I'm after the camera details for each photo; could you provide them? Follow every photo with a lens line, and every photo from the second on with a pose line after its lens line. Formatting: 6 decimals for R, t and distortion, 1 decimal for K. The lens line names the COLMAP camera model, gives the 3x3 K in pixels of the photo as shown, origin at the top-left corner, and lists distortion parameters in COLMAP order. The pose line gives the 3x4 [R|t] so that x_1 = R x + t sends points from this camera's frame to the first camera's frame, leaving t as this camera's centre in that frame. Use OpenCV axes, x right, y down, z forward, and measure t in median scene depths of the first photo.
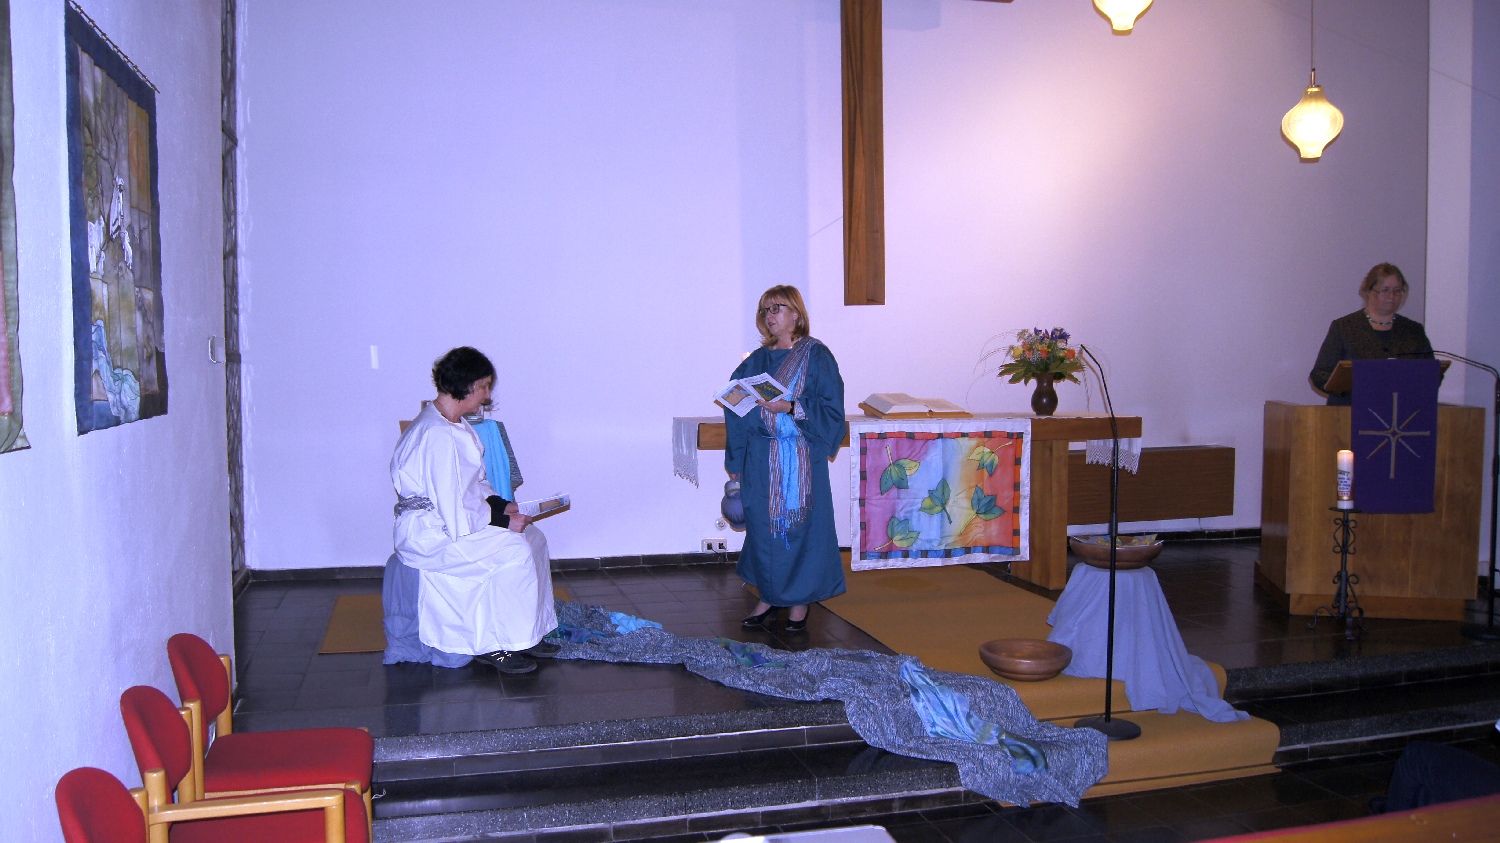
lens RADIAL K [[1134.2, 0, 750.0], [0, 1134.2, 421.5], [0, 0, 1]] dist [-0.085325, 0.008290]
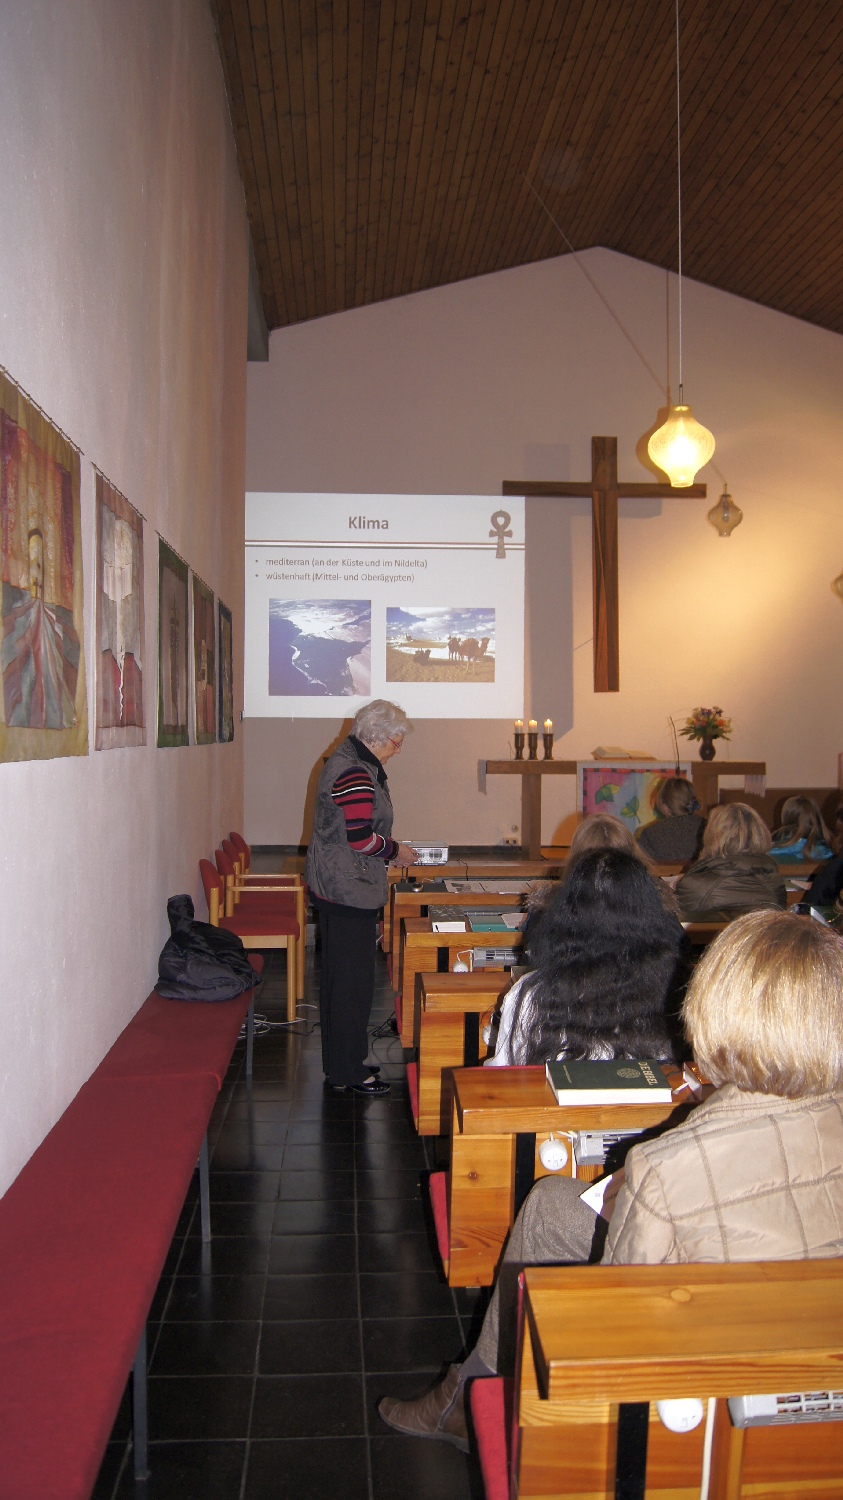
lens RADIAL K [[1205.8, 0, 421.5], [0, 1205.8, 750.0], [0, 0, 1]] dist [-0.061975, -0.001432]
pose [[0.982078, 0.008631, -0.188279, 0.184270], [-0.015777, 0.999210, -0.036485, 0.049209], [0.187815, 0.038801, 0.981438, -0.784747]]
